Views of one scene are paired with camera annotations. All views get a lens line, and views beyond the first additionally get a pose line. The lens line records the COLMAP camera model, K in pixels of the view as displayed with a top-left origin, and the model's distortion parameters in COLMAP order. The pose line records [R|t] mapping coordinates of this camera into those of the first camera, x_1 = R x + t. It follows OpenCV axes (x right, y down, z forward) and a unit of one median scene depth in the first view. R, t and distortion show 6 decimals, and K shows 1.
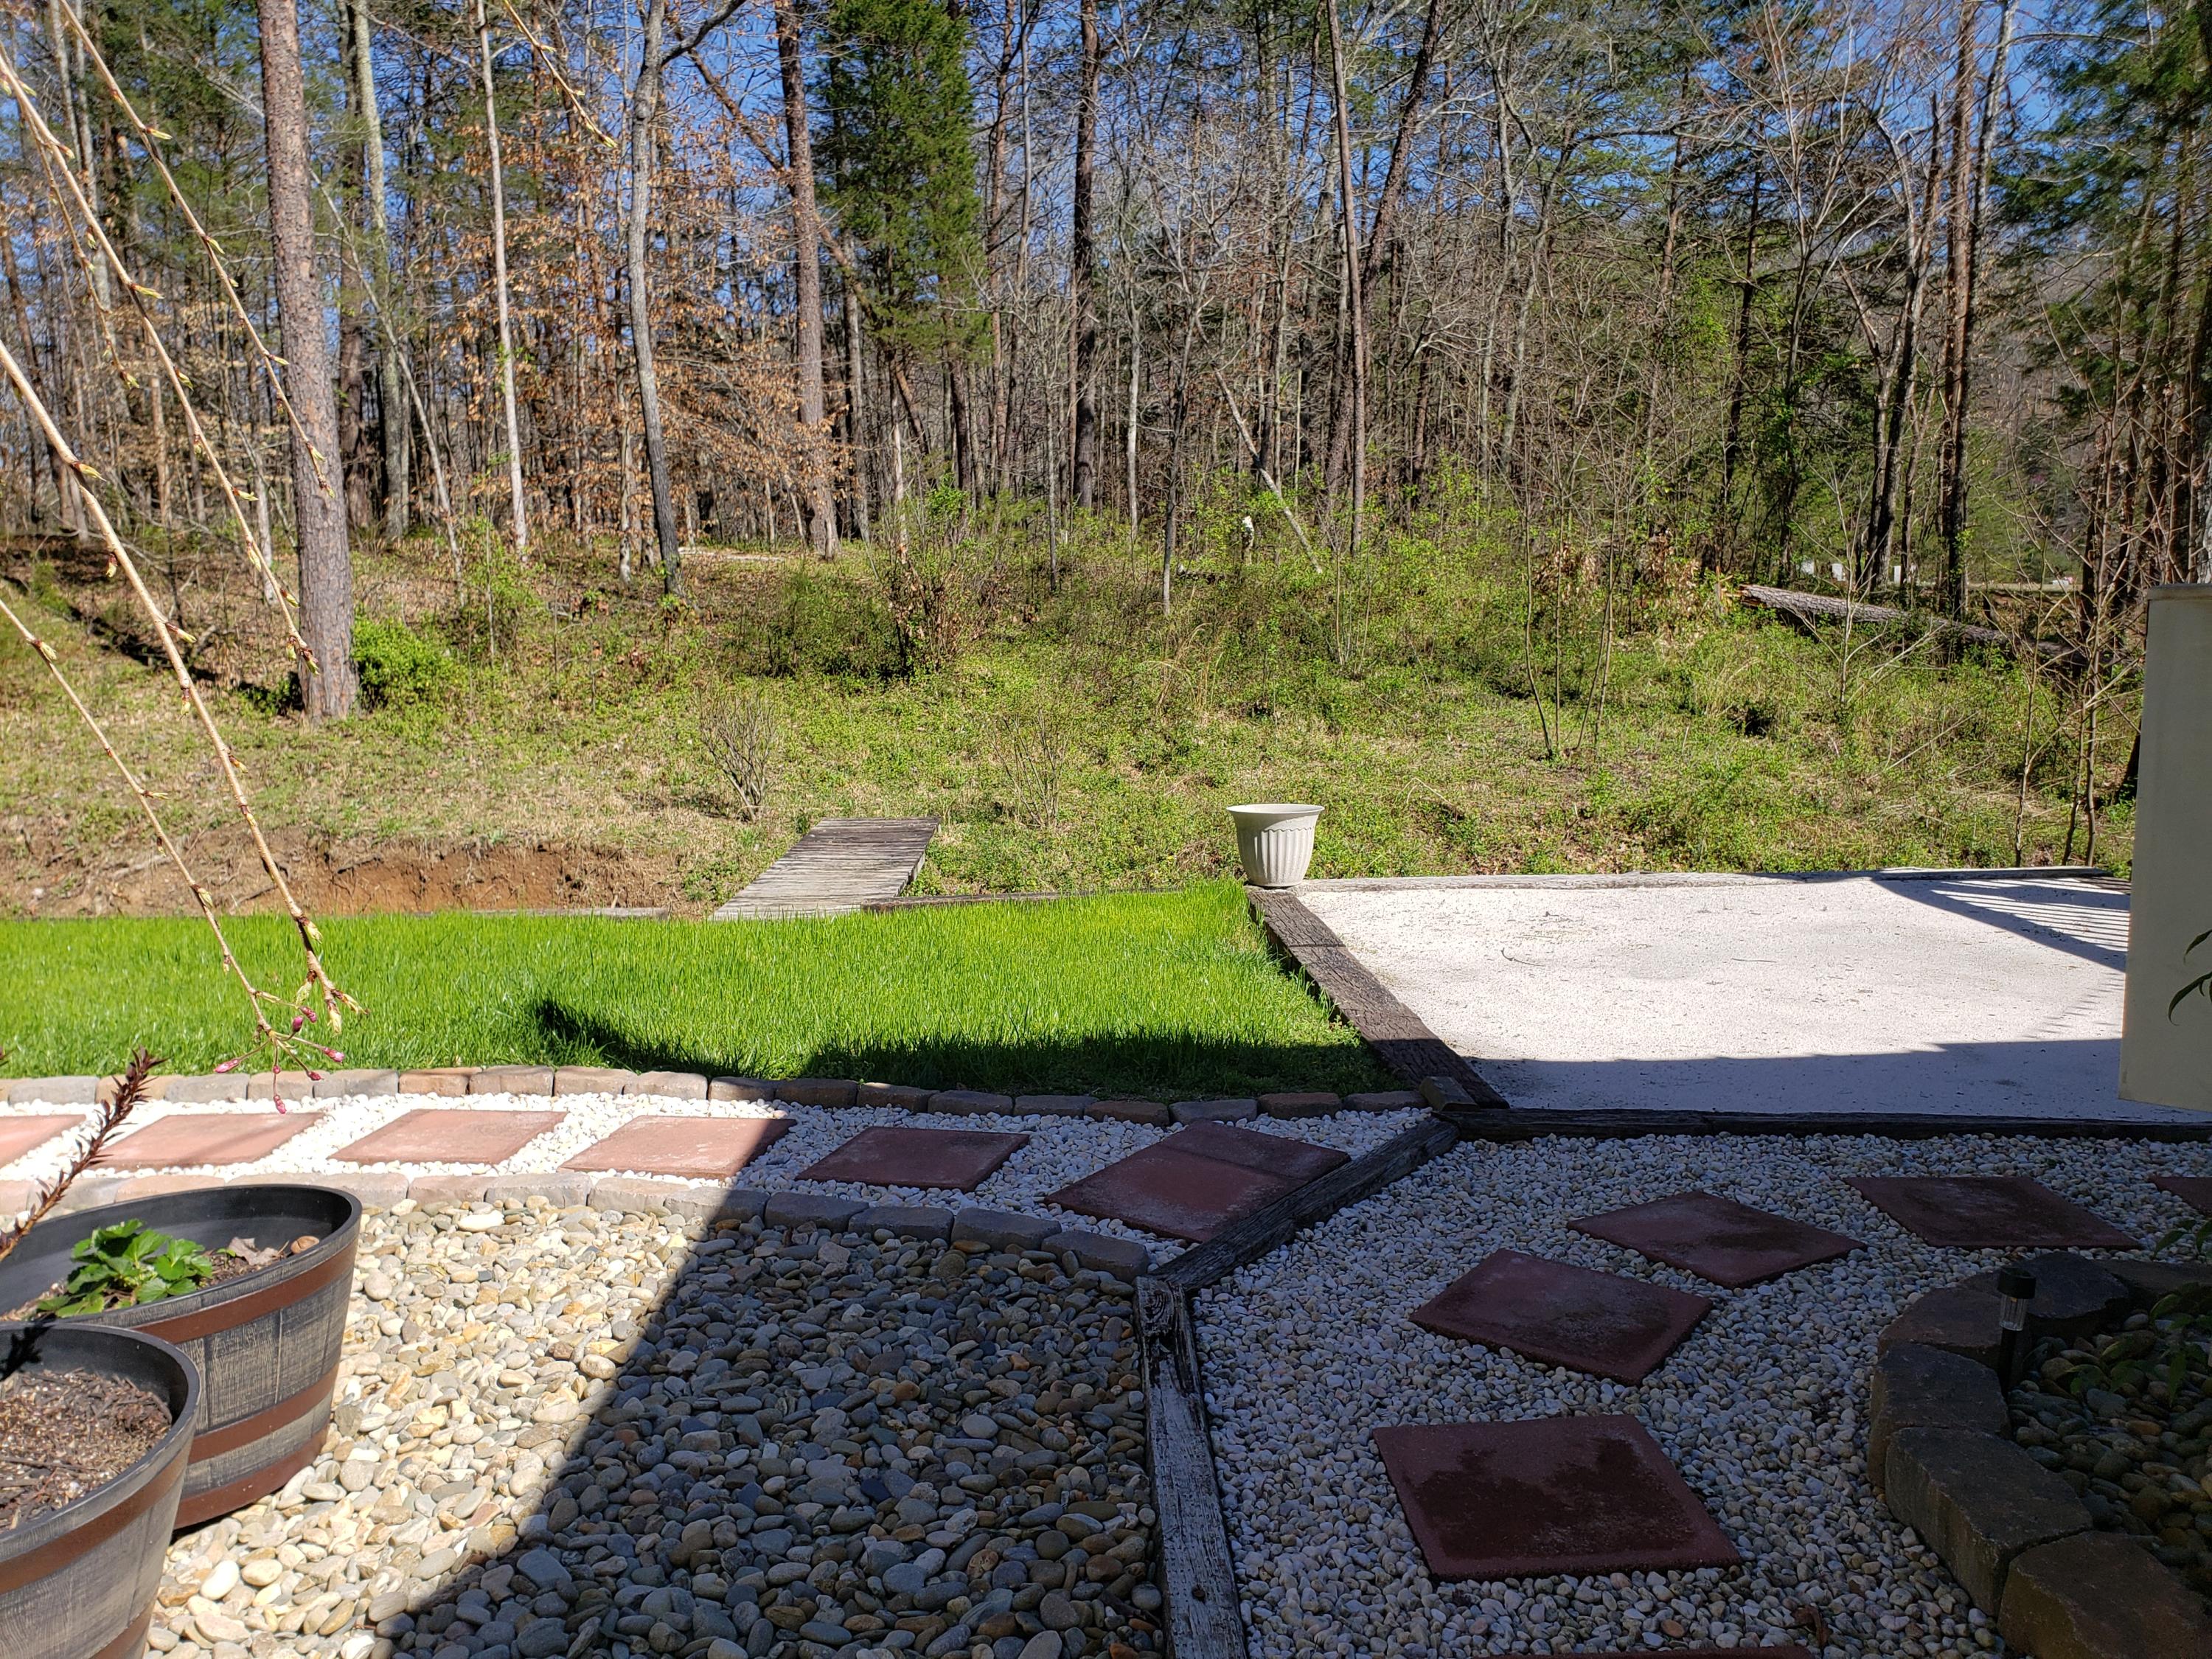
lens RADIAL K [[1727.6, 0, 1070.0], [0, 1727.6, 767.0], [0, 0, 1]] dist [0.026343, 0.006272]
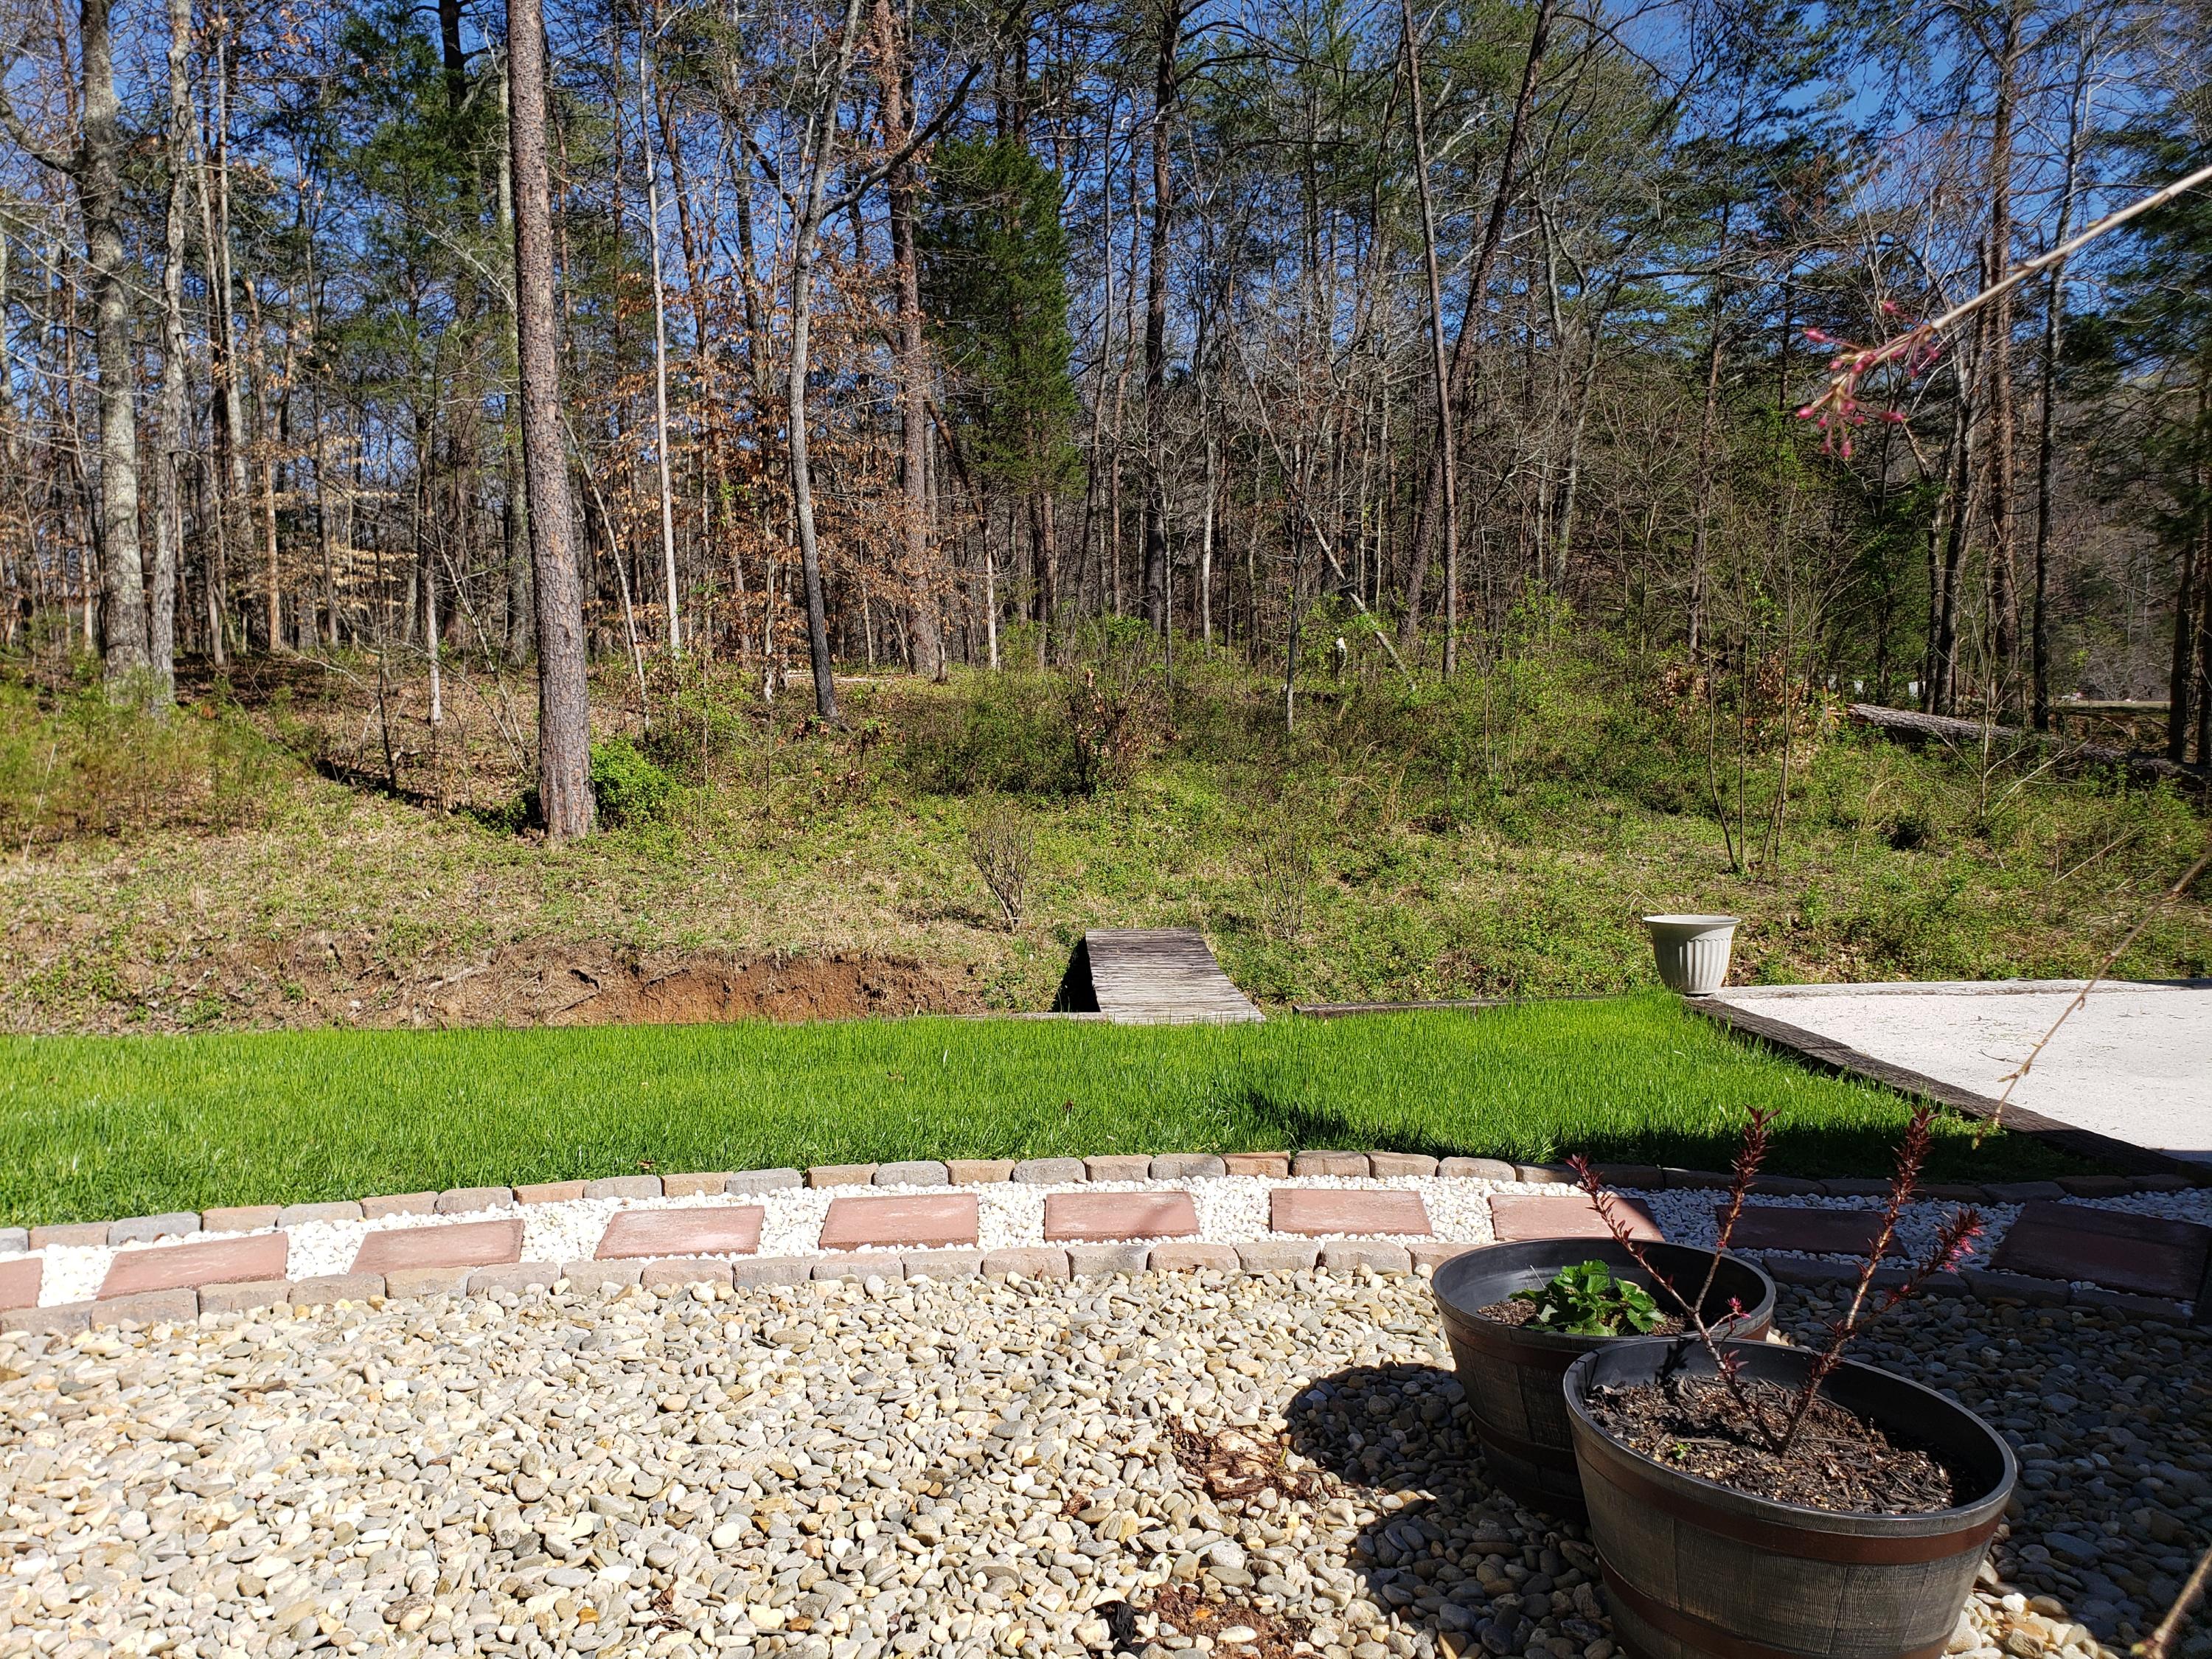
lens RADIAL K [[1686.6, 0, 1111.5], [0, 1686.6, 769.3], [0, 0, 1]] dist [0.092830, -0.117611]
pose [[0.999976, -0.002430, 0.006413, -0.106692], [0.002843, 0.997870, -0.065178, -0.000477], [-0.006241, 0.065195, 0.997853, -0.024017]]
